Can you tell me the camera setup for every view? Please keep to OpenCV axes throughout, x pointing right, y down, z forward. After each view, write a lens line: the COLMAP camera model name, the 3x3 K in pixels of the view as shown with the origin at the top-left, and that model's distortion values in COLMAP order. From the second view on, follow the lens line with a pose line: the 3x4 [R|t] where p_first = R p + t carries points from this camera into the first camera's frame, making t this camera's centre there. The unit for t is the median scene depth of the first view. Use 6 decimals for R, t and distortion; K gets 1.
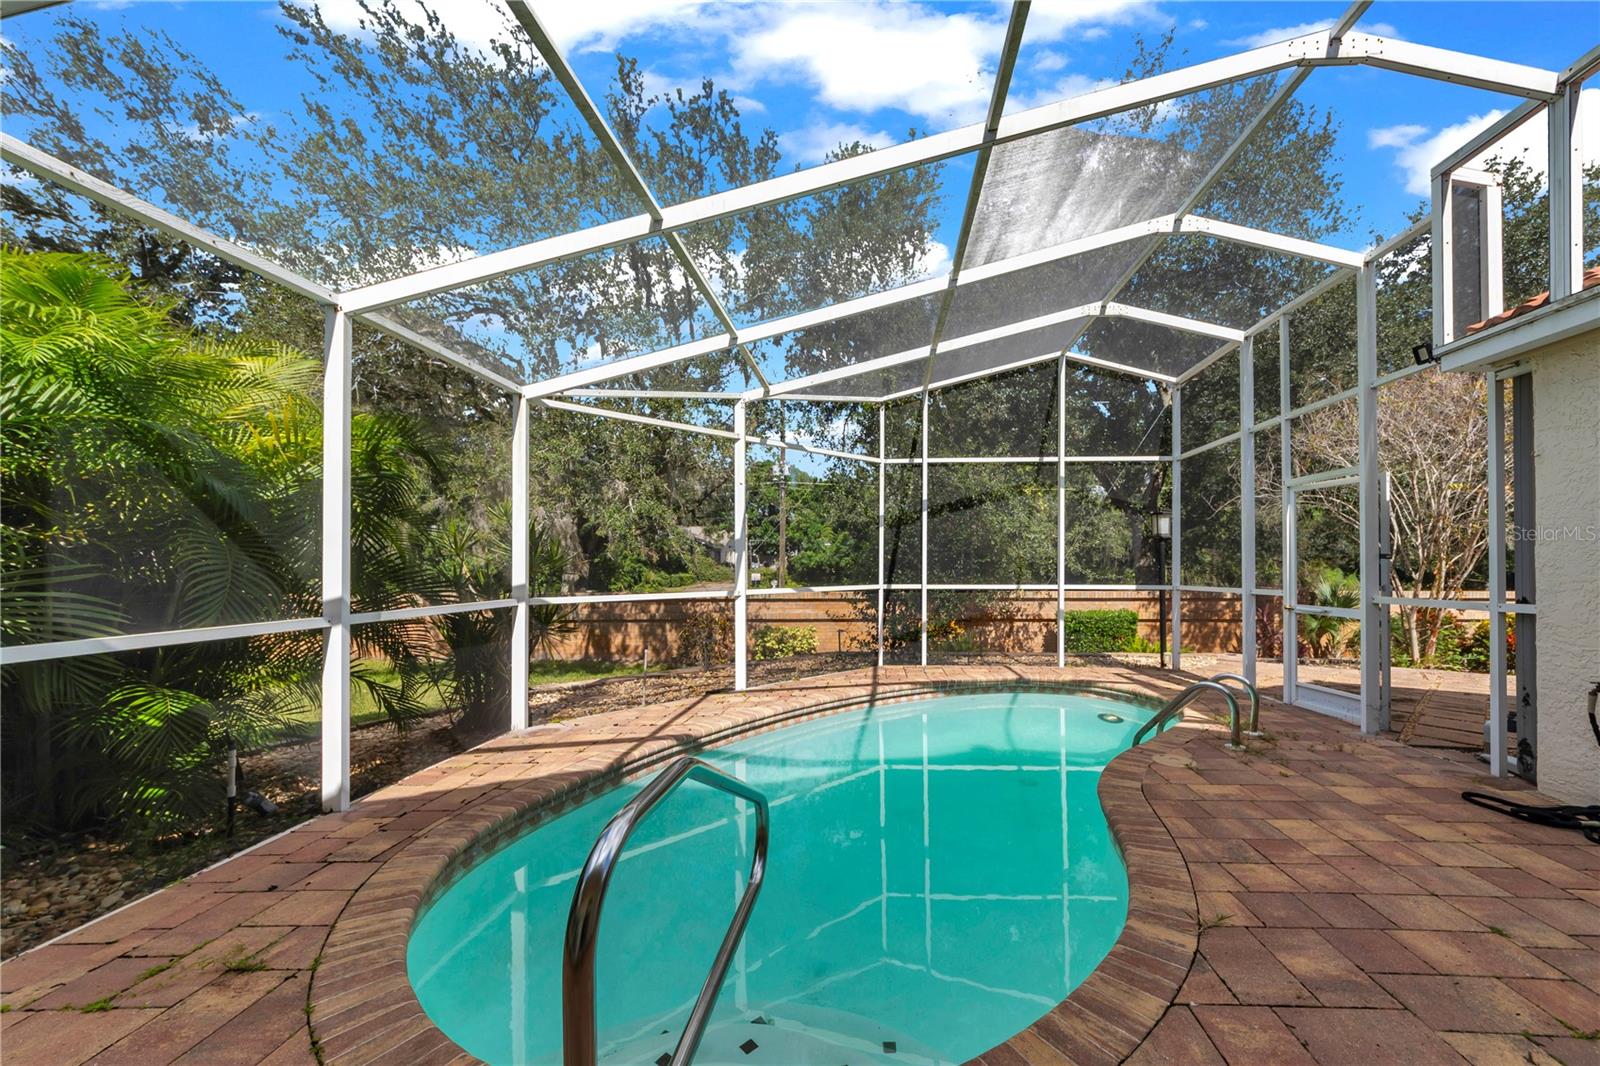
lens RADIAL K [[636.2, 0, 801.8], [0, 636.2, 556.7], [0, 0, 1]] dist [0.009513, -0.007418]
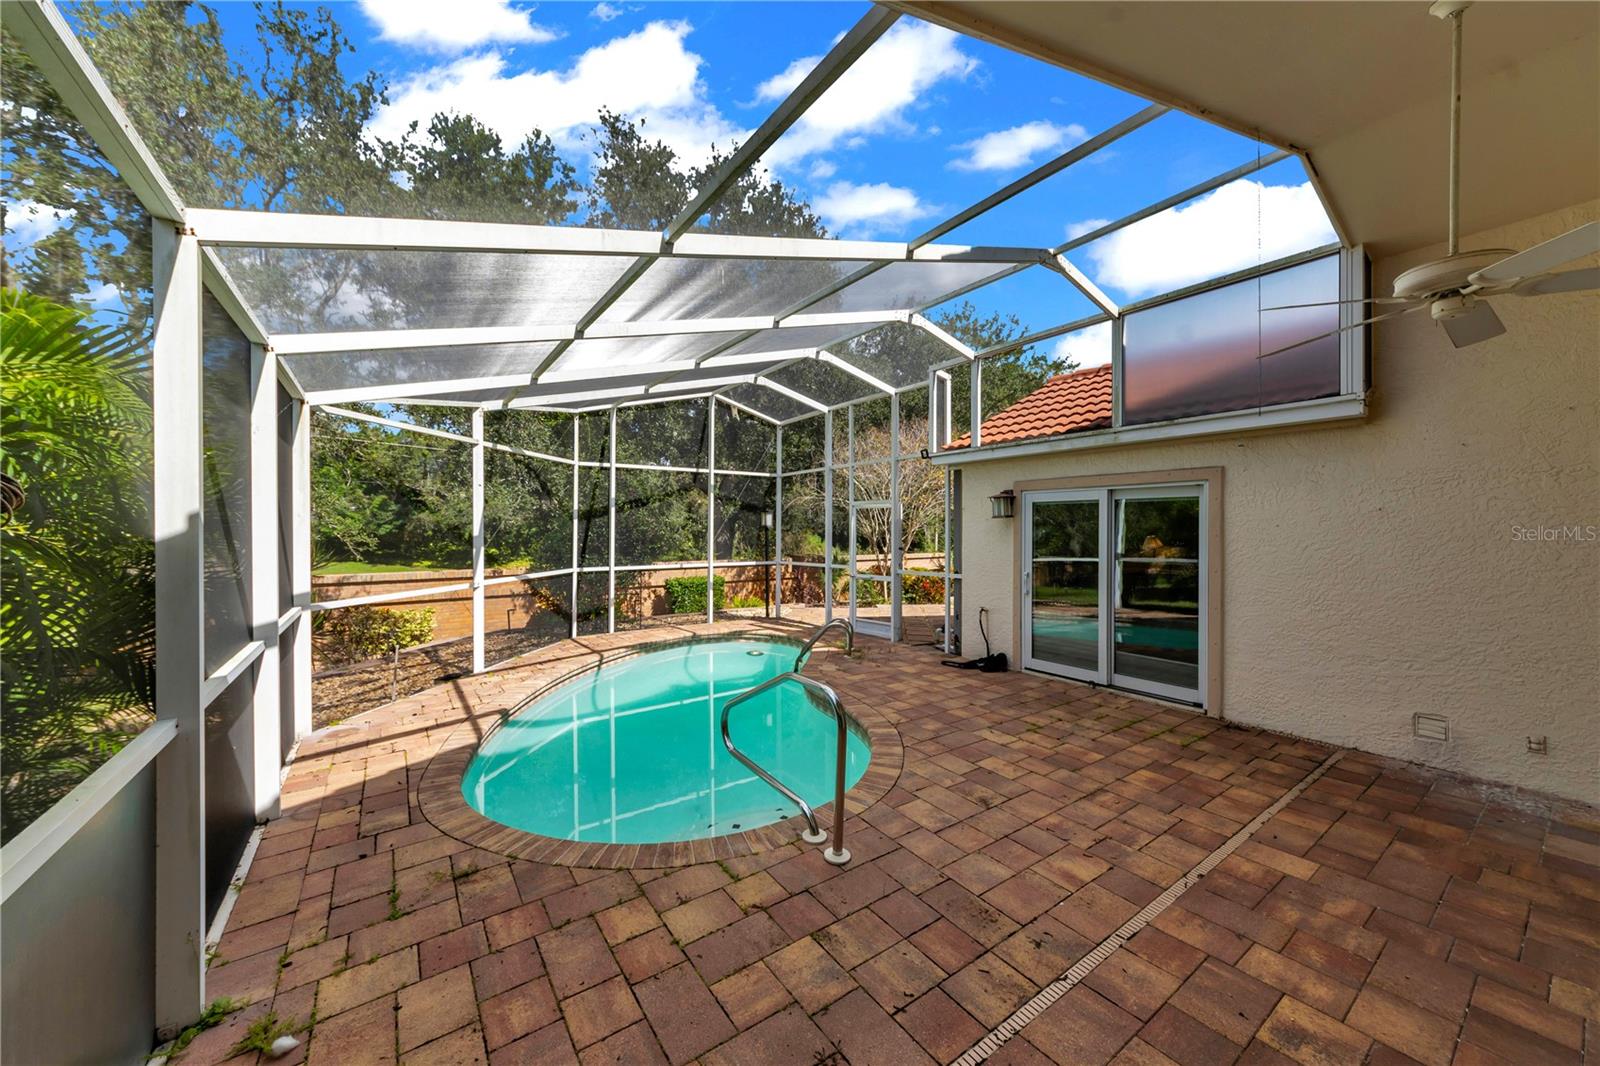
lens RADIAL K [[585.5, 0, 798.1], [0, 585.5, 543.7], [0, 0, 1]] dist [-0.006080, -0.000162]
pose [[0.790762, -0.013746, 0.611970, -0.383832], [-0.003658, 0.999624, 0.027179, -0.059503], [-0.612113, -0.023730, 0.790414, -0.190304]]
